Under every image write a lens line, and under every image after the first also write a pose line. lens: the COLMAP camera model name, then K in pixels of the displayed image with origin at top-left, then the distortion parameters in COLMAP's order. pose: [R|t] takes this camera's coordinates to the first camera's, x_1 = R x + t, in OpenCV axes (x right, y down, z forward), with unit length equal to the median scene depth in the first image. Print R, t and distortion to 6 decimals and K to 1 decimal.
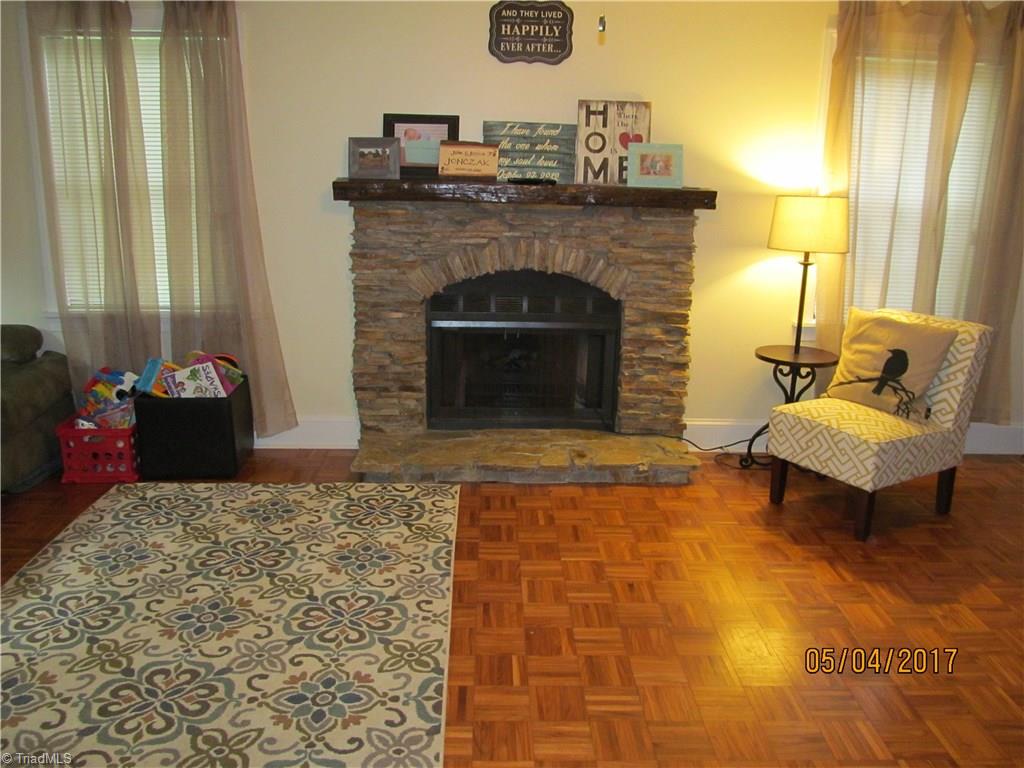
lens RADIAL K [[844.5, 0, 517.6], [0, 844.5, 375.6], [0, 0, 1]] dist [-0.063726, 0.021574]
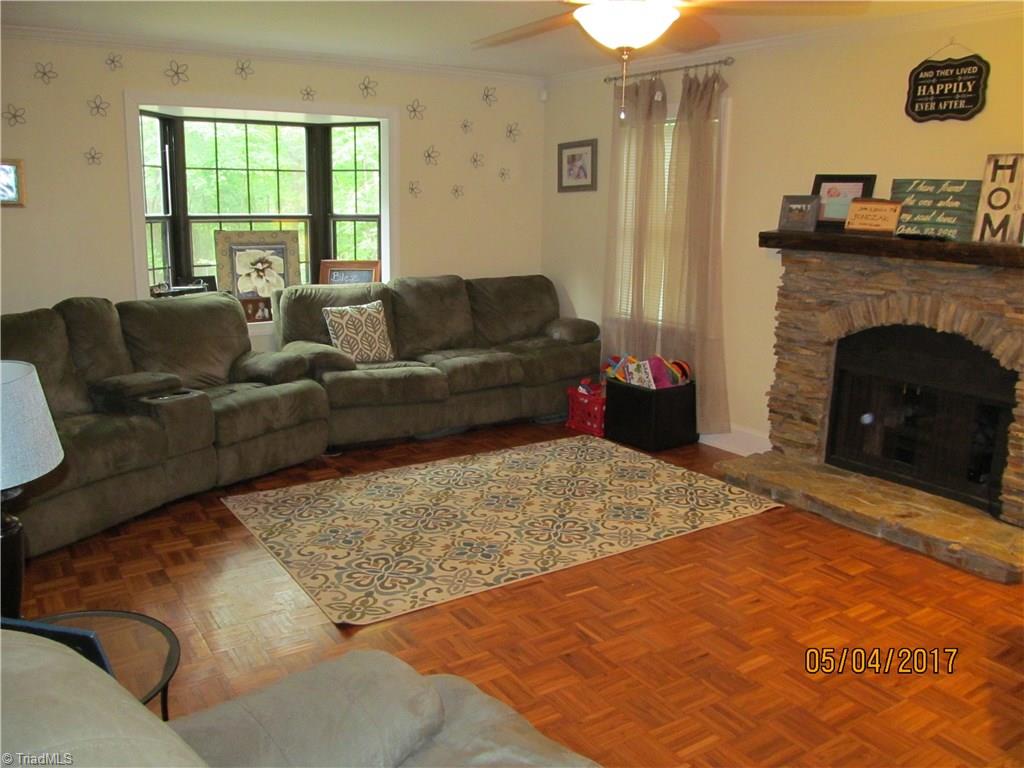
lens RADIAL K [[844.5, 0, 509.4], [0, 844.5, 373.9], [0, 0, 1]] dist [-0.063726, 0.021574]
pose [[0.524142, 0.160626, -0.836346, 0.616612], [-0.213748, 0.975429, 0.053382, -0.019533], [0.824370, 0.150787, 0.545597, 0.077635]]
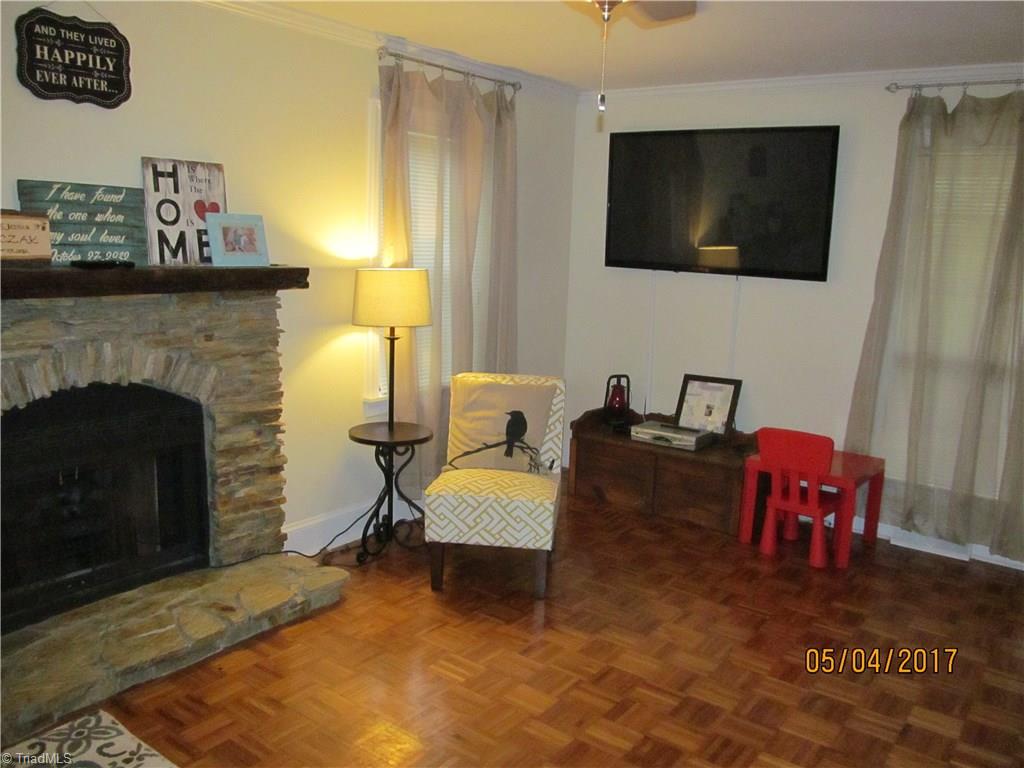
lens RADIAL K [[844.5, 0, 500.9], [0, 844.5, 376.9], [0, 0, 1]] dist [-0.063726, 0.021574]
pose [[0.628770, -0.130998, 0.766477, -0.332600], [0.172522, 0.984642, 0.026758, -0.095007], [-0.758211, 0.115409, 0.641714, 0.288010]]
